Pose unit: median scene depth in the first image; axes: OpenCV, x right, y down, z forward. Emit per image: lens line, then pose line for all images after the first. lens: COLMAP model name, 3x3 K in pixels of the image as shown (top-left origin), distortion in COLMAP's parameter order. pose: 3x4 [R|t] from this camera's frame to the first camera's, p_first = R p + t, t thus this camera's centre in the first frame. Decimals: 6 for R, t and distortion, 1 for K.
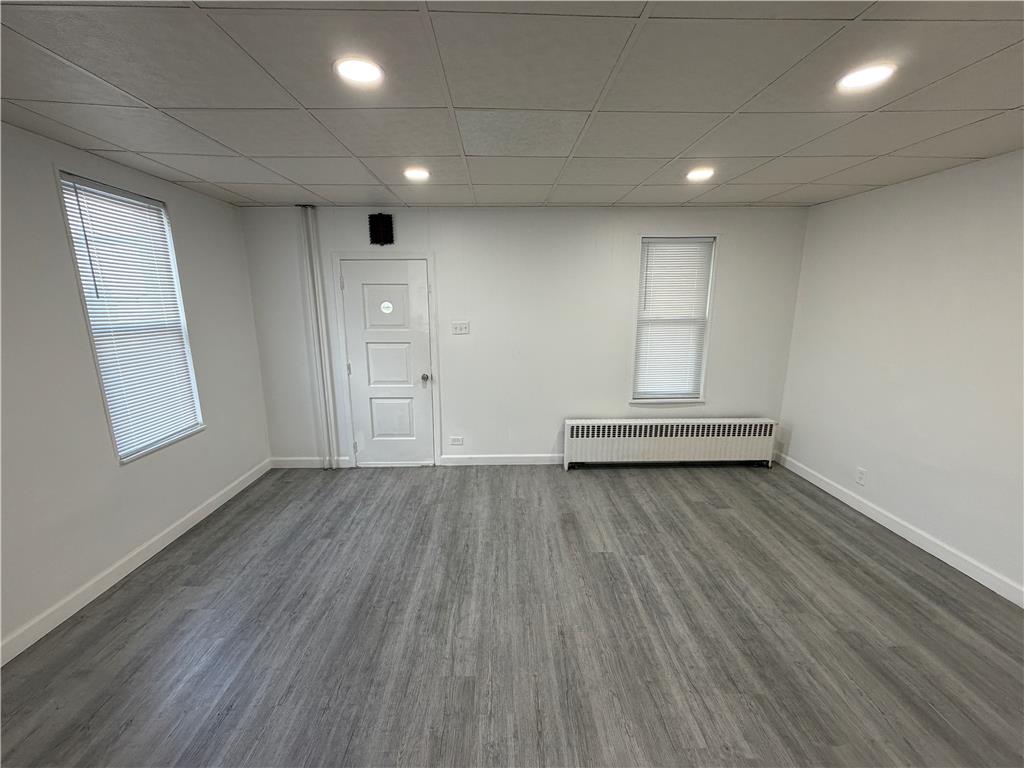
lens RADIAL K [[406.9, 0, 508.0], [0, 406.9, 386.0], [0, 0, 1]] dist [0.000656, 0.000080]
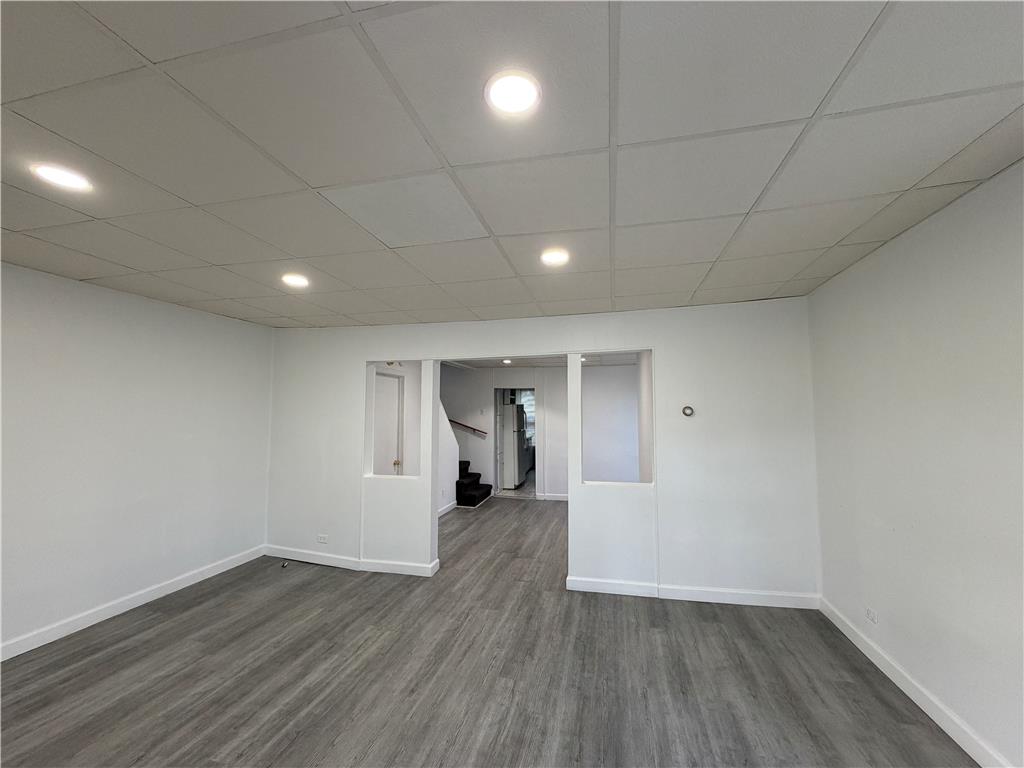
lens RADIAL K [[406.9, 0, 508.0], [0, 406.9, 386.0], [0, 0, 1]] dist [0.000656, 0.000080]
pose [[-0.963821, 0.020413, 0.265767, -0.273675], [0.058487, 0.988961, 0.136147, -0.214480], [-0.260054, 0.146765, -0.954375, 1.215957]]
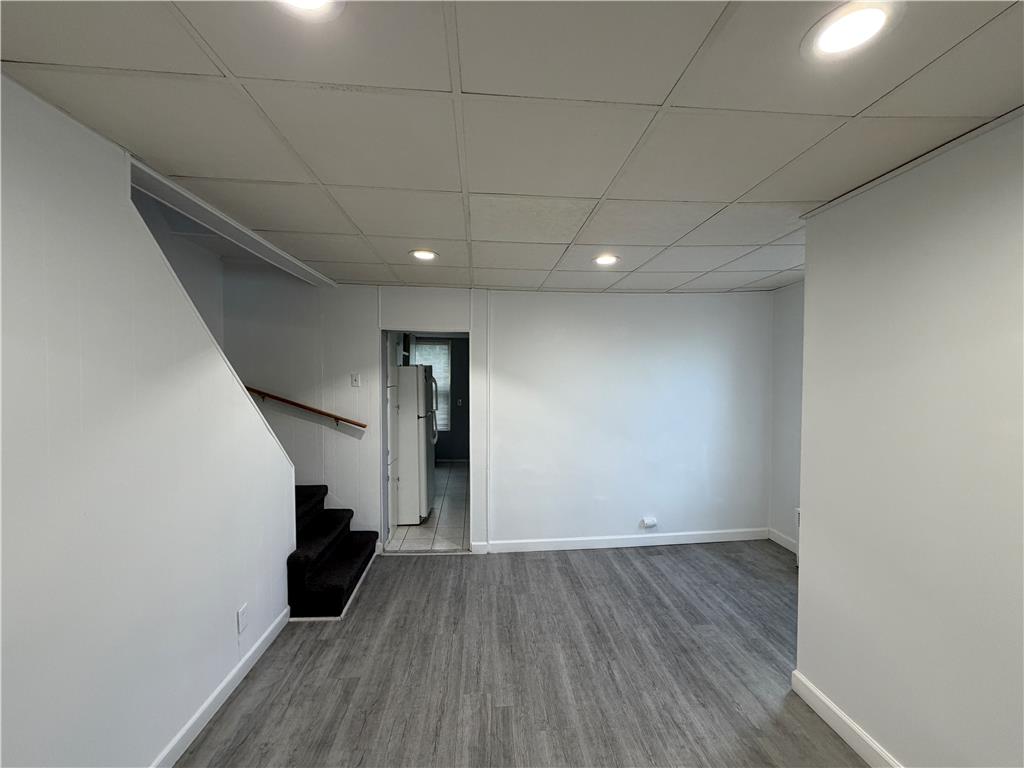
lens RADIAL K [[406.9, 0, 508.0], [0, 406.9, 386.0], [0, 0, 1]] dist [0.000656, 0.000080]
pose [[-0.999115, -0.000568, -0.042050, 0.155396], [-0.010292, 0.972806, 0.231391, 0.015340], [0.040775, 0.231619, -0.971952, 0.053461]]
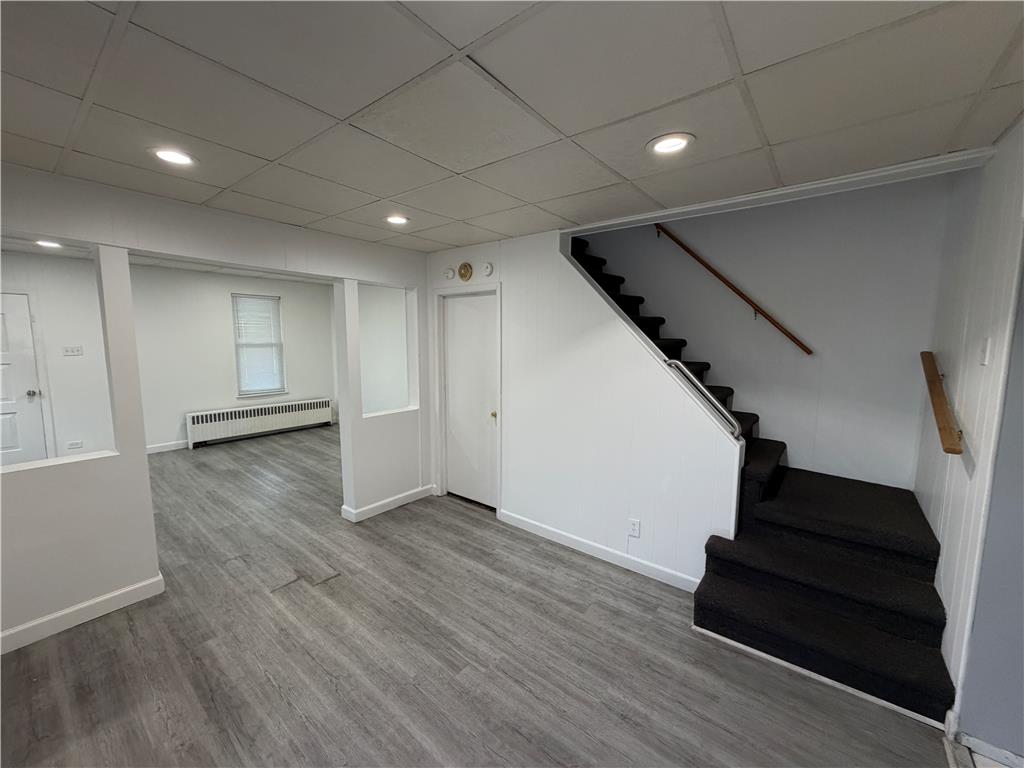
lens RADIAL K [[406.9, 0, 508.0], [0, 406.9, 386.0], [0, 0, 1]] dist [0.000656, 0.000080]
pose [[0.642261, -0.081117, 0.762182, -0.265968], [0.151128, 0.988265, -0.022171, 0.235853], [-0.751440, 0.129427, 0.646983, -0.969853]]
